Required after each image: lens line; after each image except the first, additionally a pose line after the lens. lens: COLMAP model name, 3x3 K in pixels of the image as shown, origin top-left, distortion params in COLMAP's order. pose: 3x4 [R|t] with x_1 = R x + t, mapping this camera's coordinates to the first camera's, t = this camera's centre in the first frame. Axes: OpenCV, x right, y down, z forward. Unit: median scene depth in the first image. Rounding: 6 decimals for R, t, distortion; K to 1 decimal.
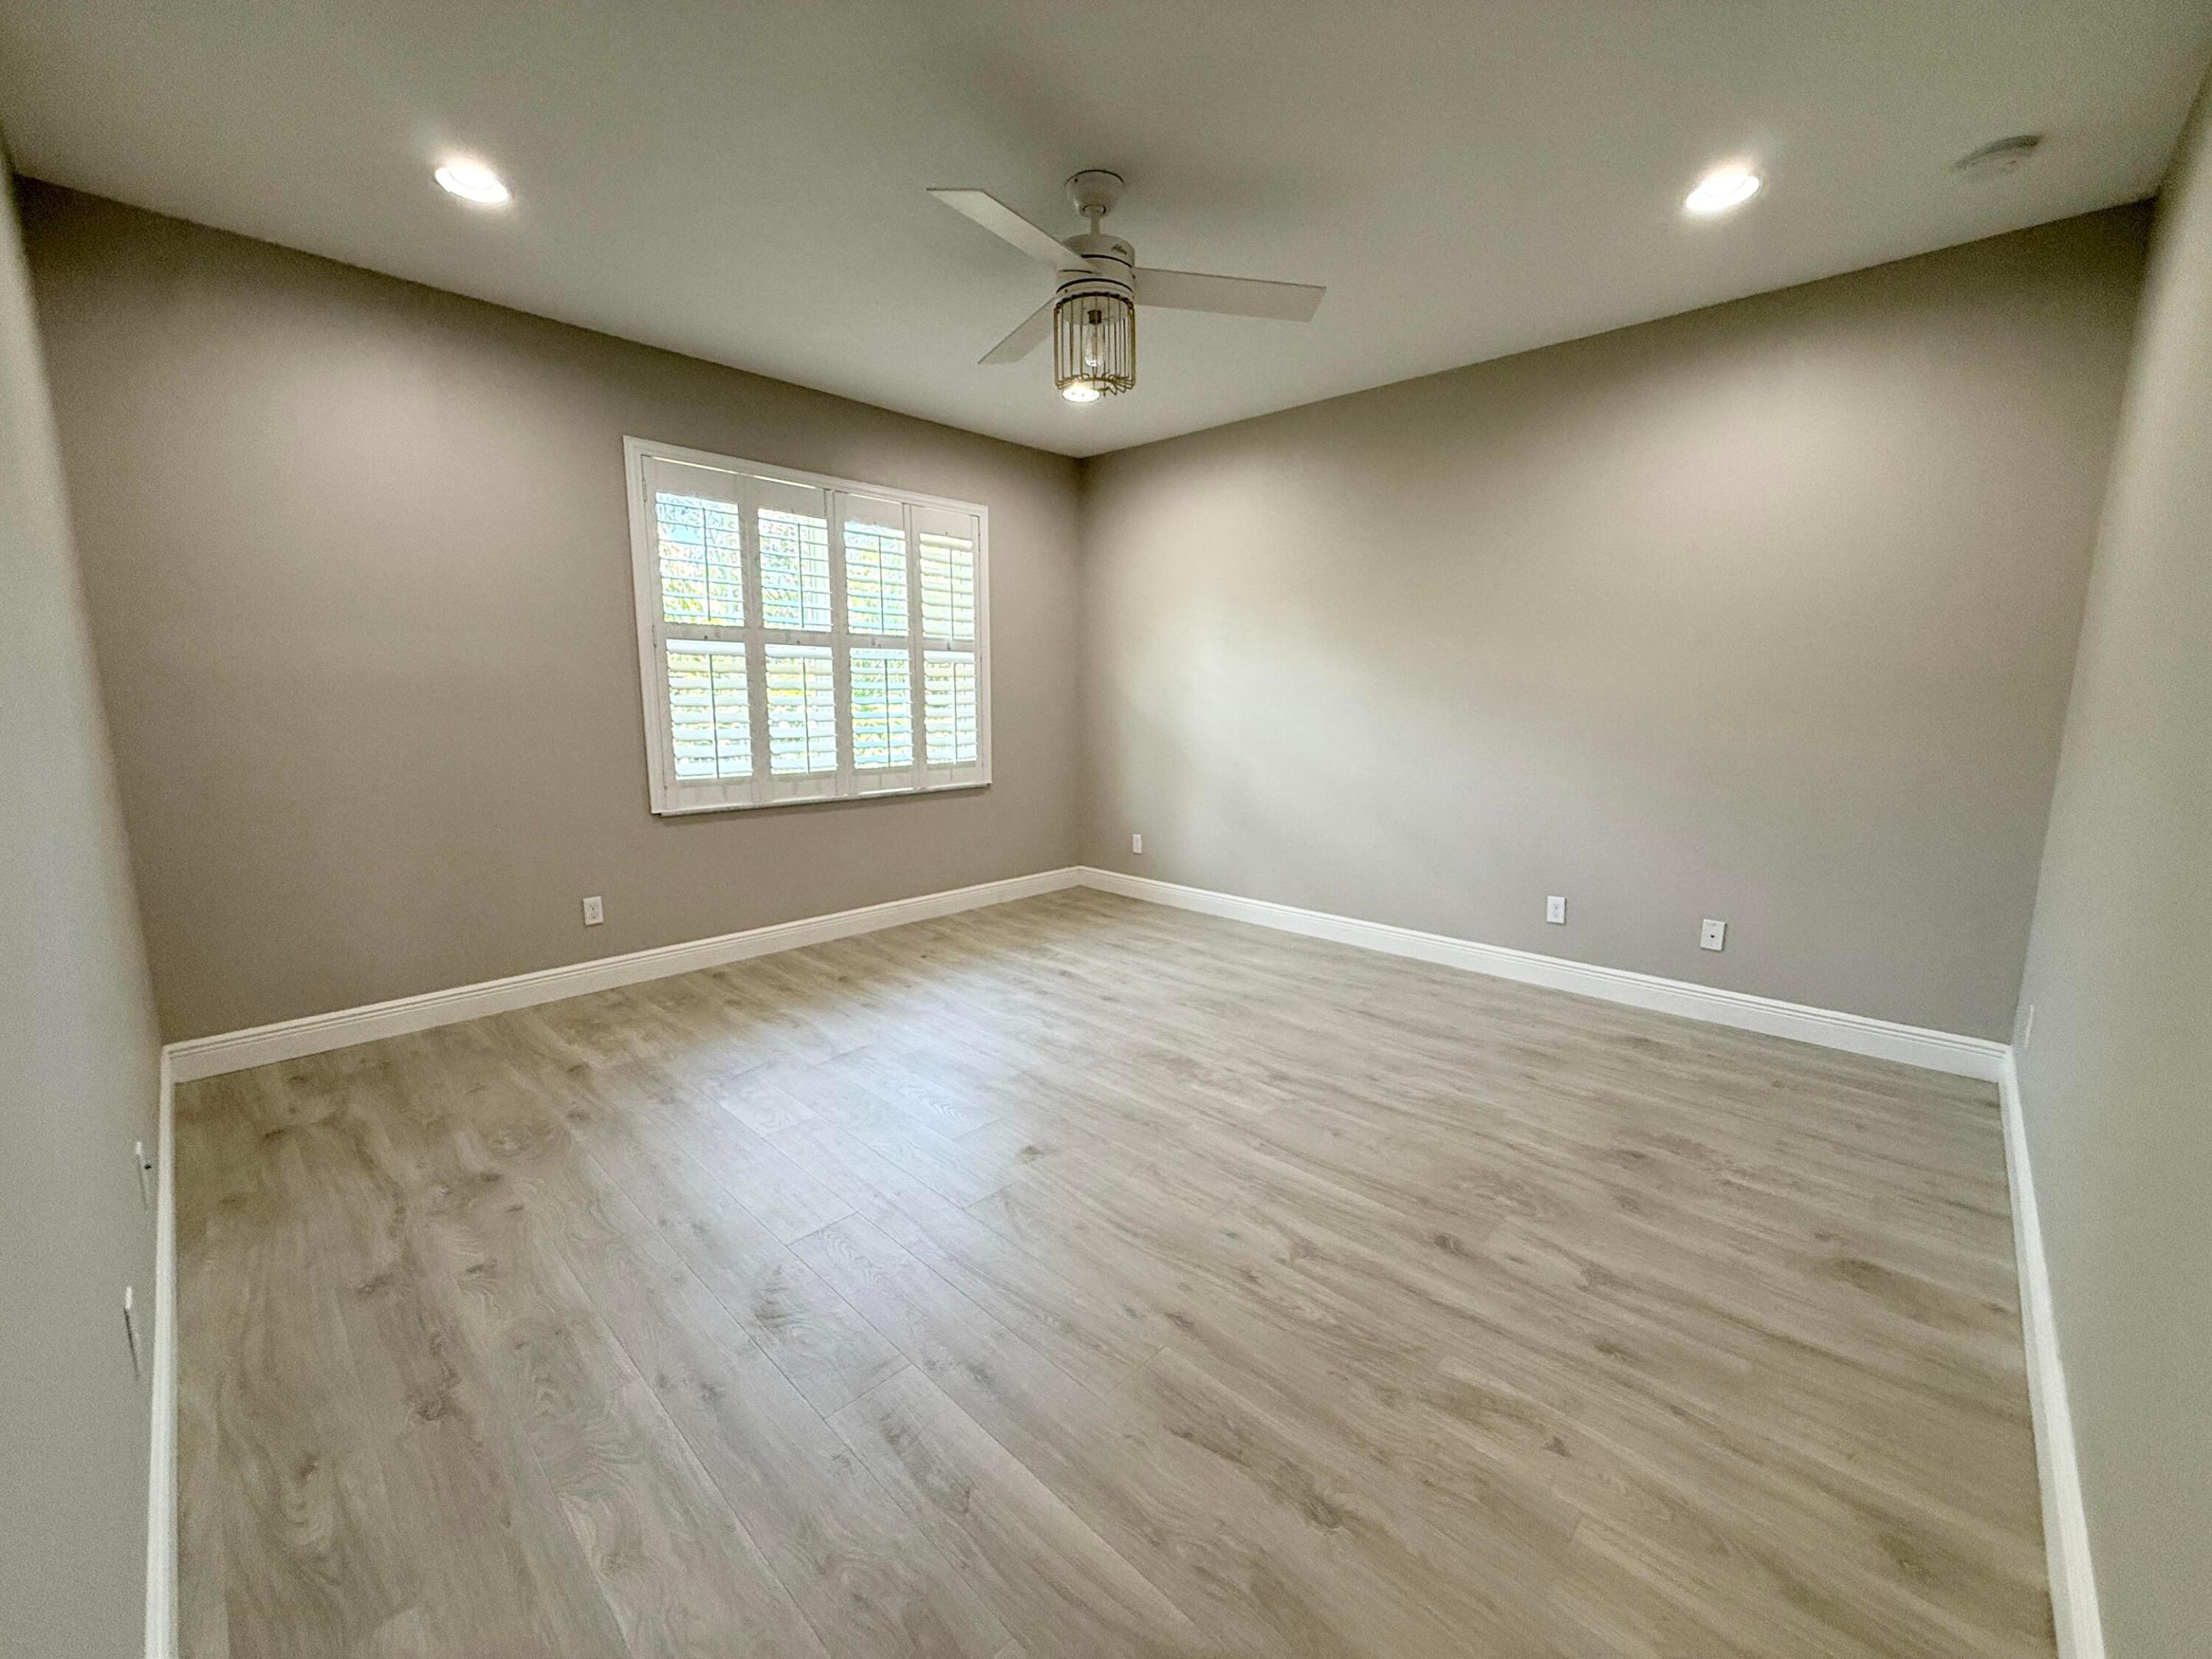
lens RADIAL K [[880.7, 0, 1099.3], [0, 880.7, 826.2], [0, 0, 1]] dist [0.000547, 0.000083]
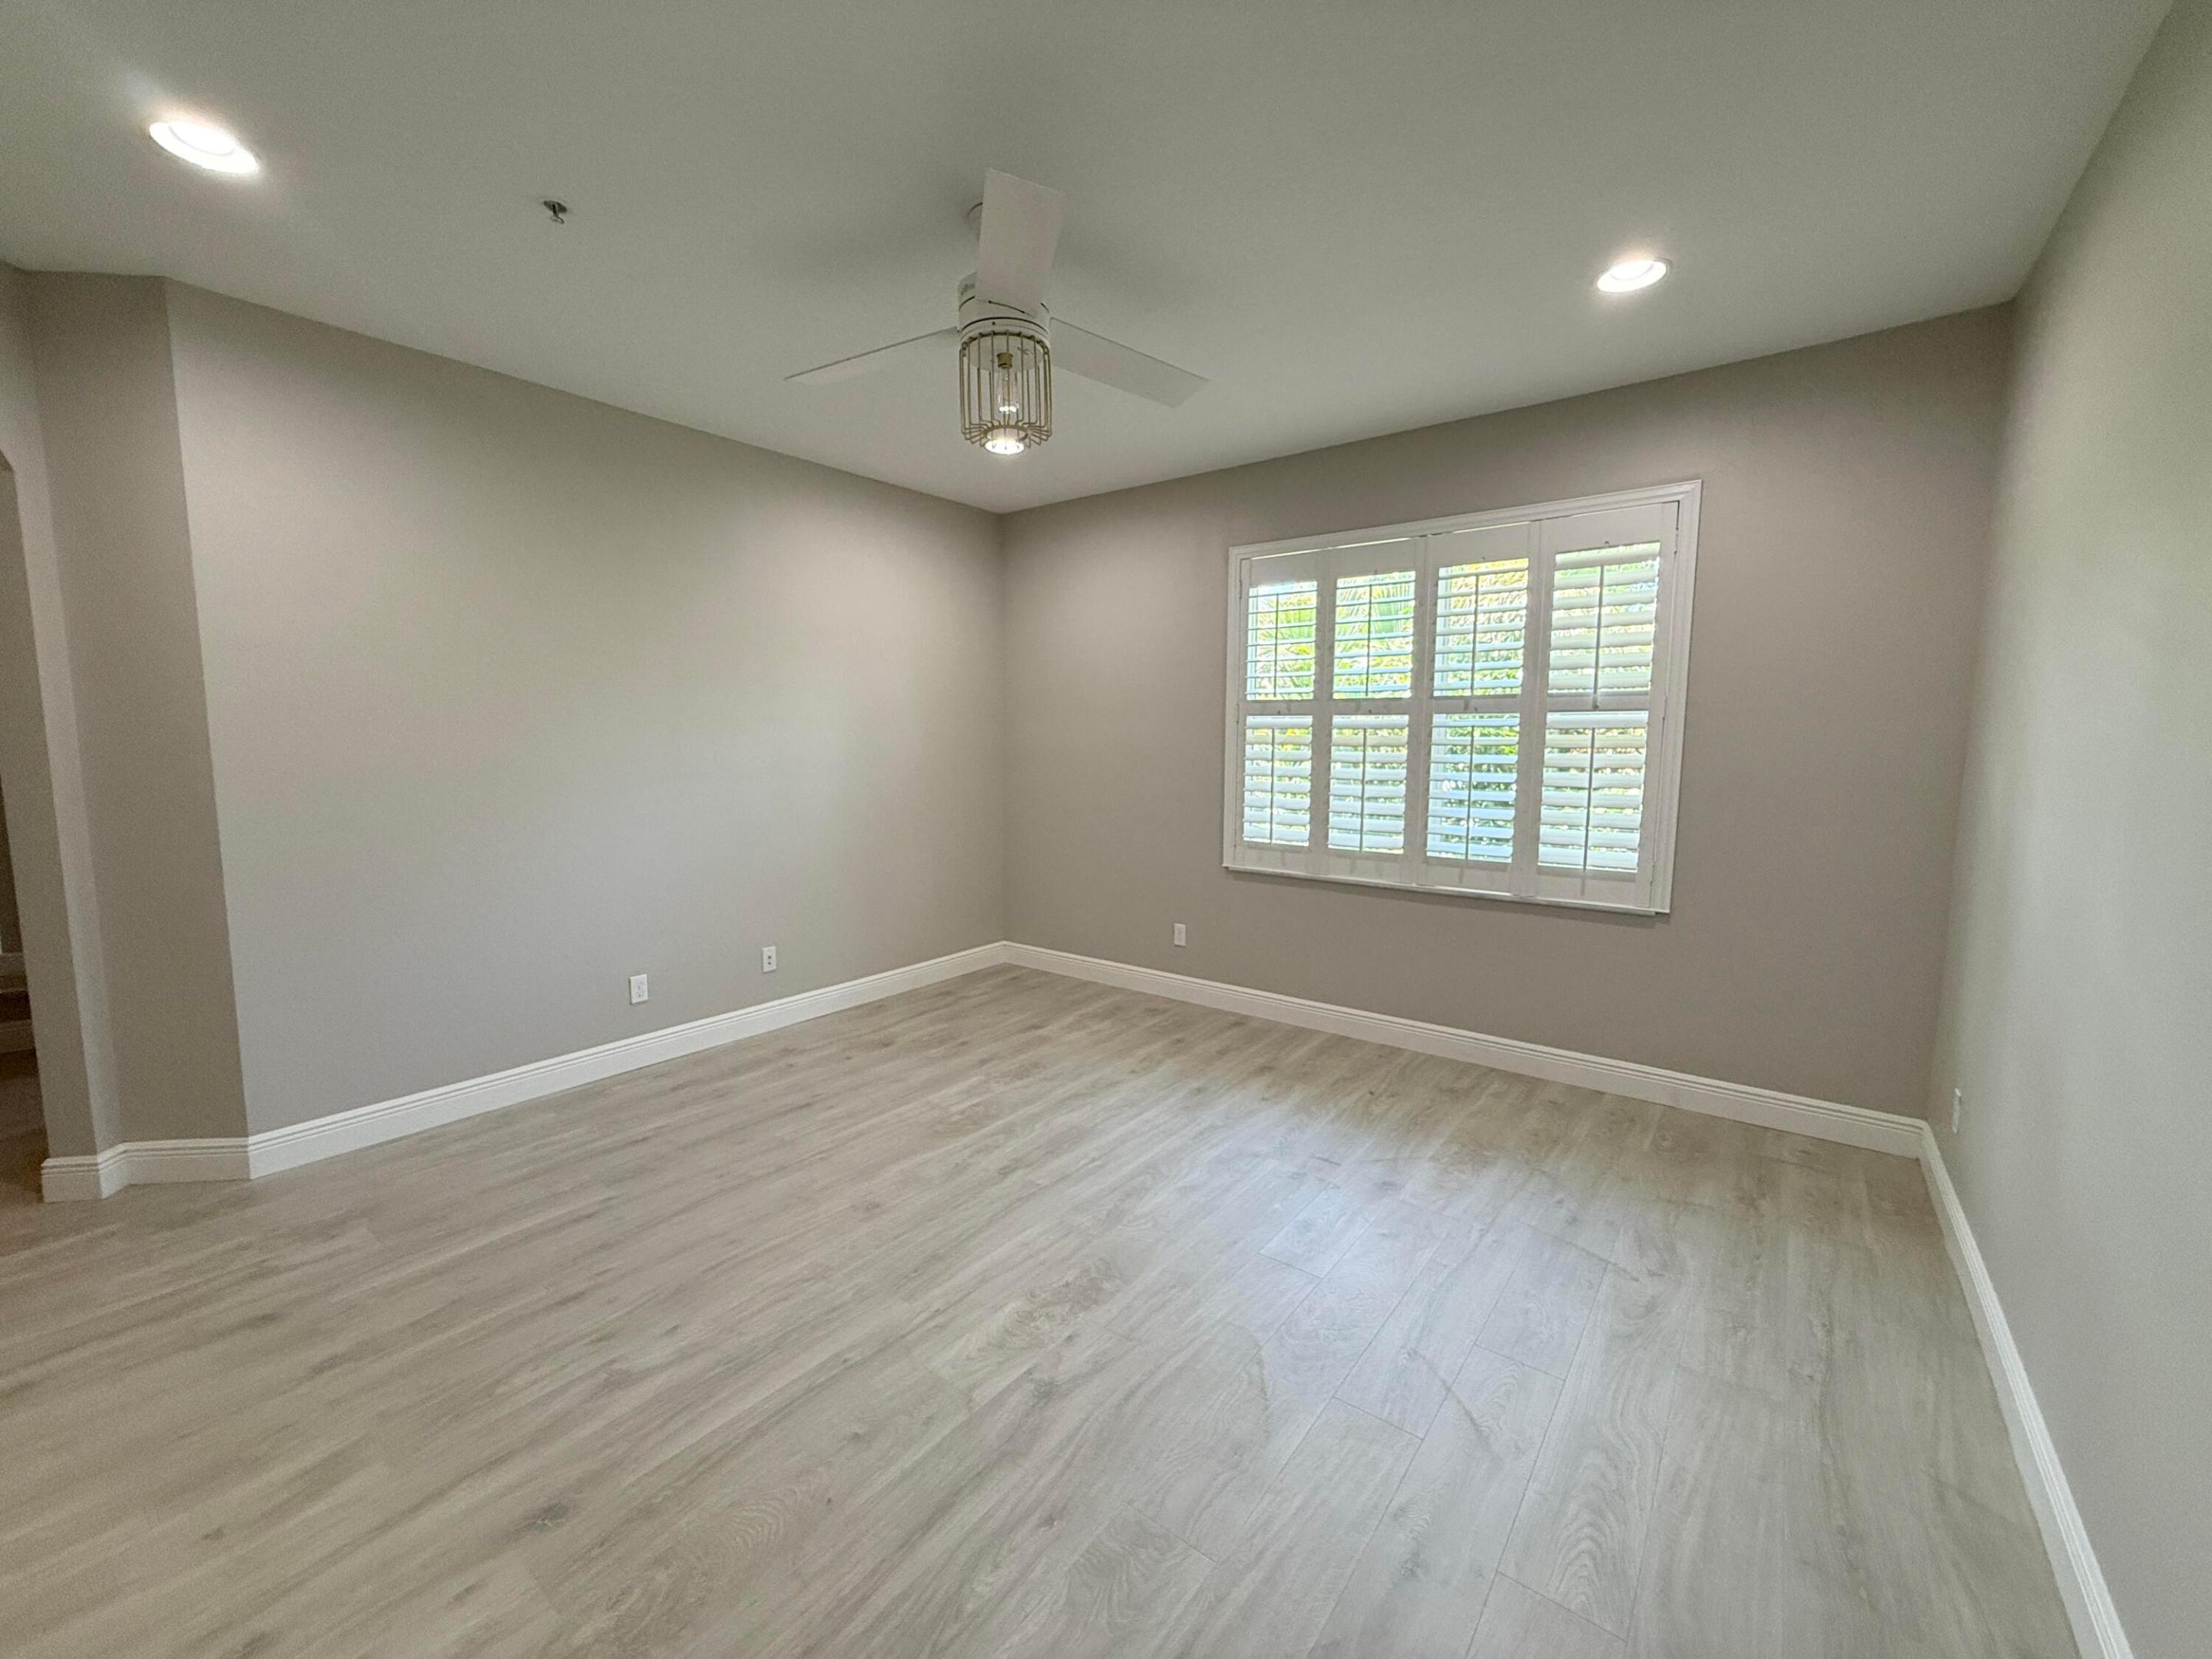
lens RADIAL K [[880.7, 0, 1103.7], [0, 880.7, 831.1], [0, 0, 1]] dist [0.000547, 0.000083]
pose [[0.109293, 0.100793, -0.988886, 0.622407], [-0.153844, 0.984573, 0.083350, -0.133778], [0.982032, 0.143025, 0.123113, 0.706510]]
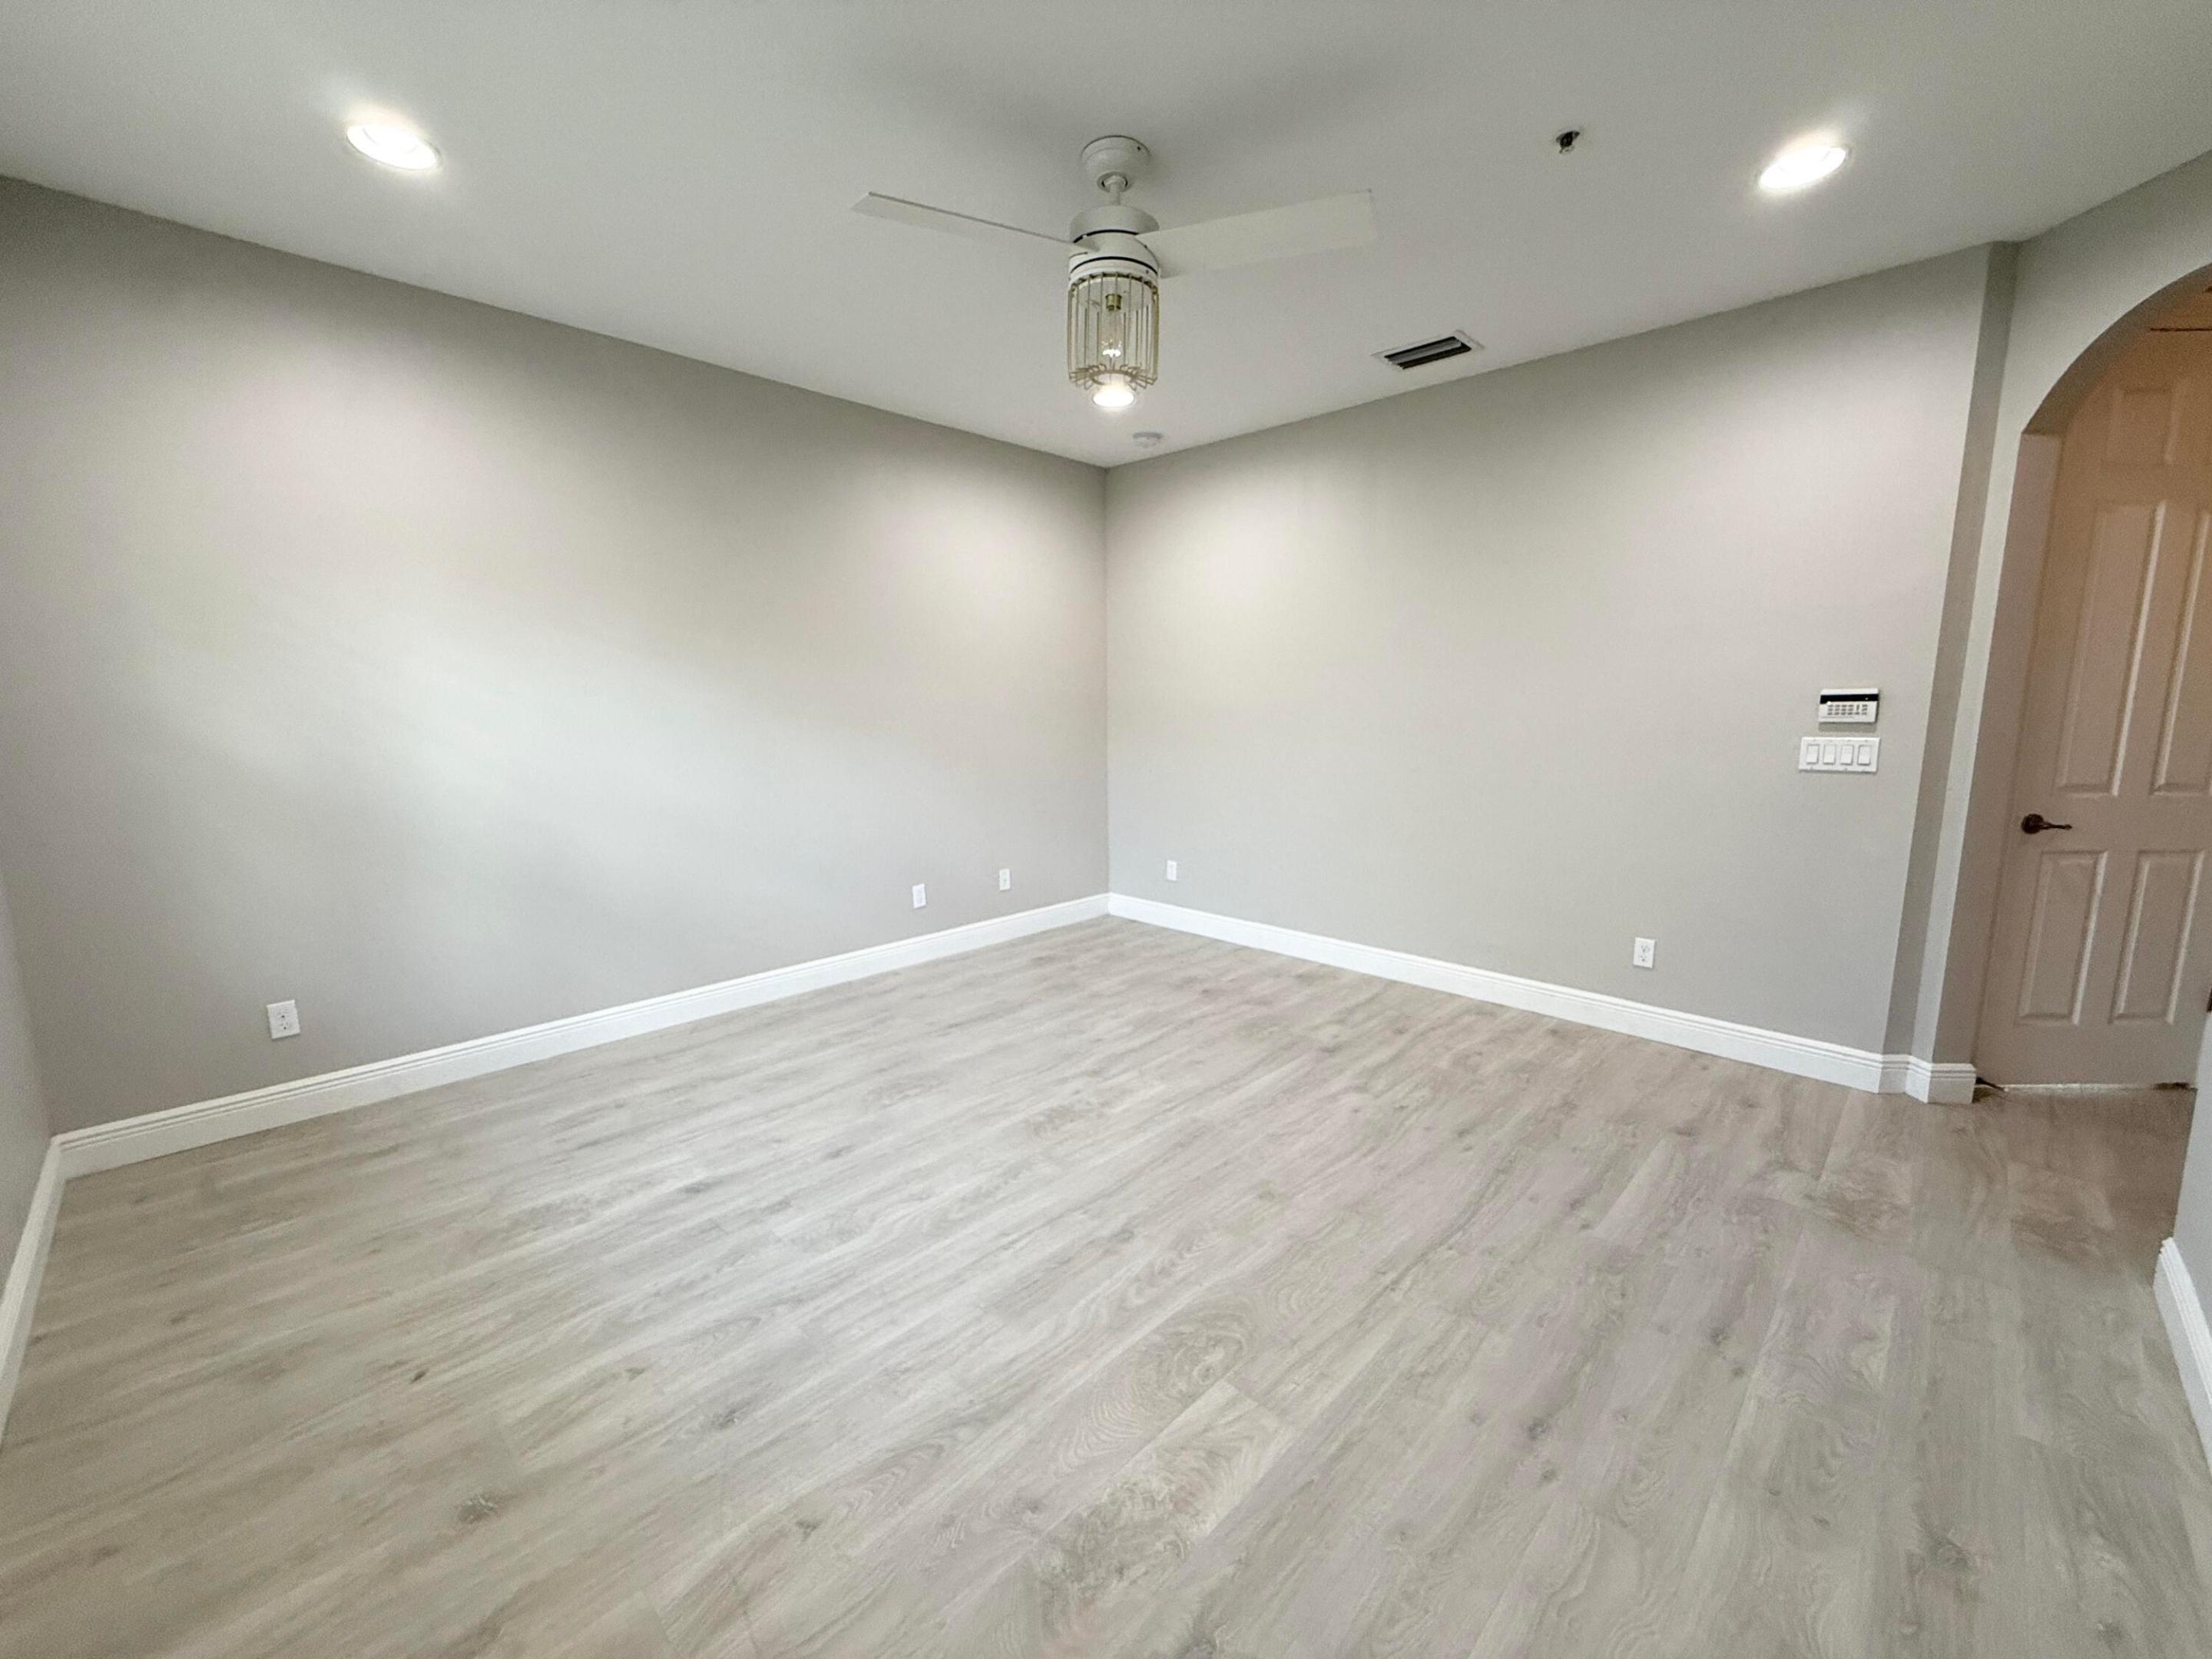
lens RADIAL K [[880.7, 0, 1099.5], [0, 880.7, 837.3], [0, 0, 1]] dist [0.000547, 0.000083]
pose [[0.011927, -0.158293, 0.987320, -0.638805], [0.156870, 0.975460, 0.154497, -0.127796], [-0.987547, 0.153039, 0.036466, 0.712445]]
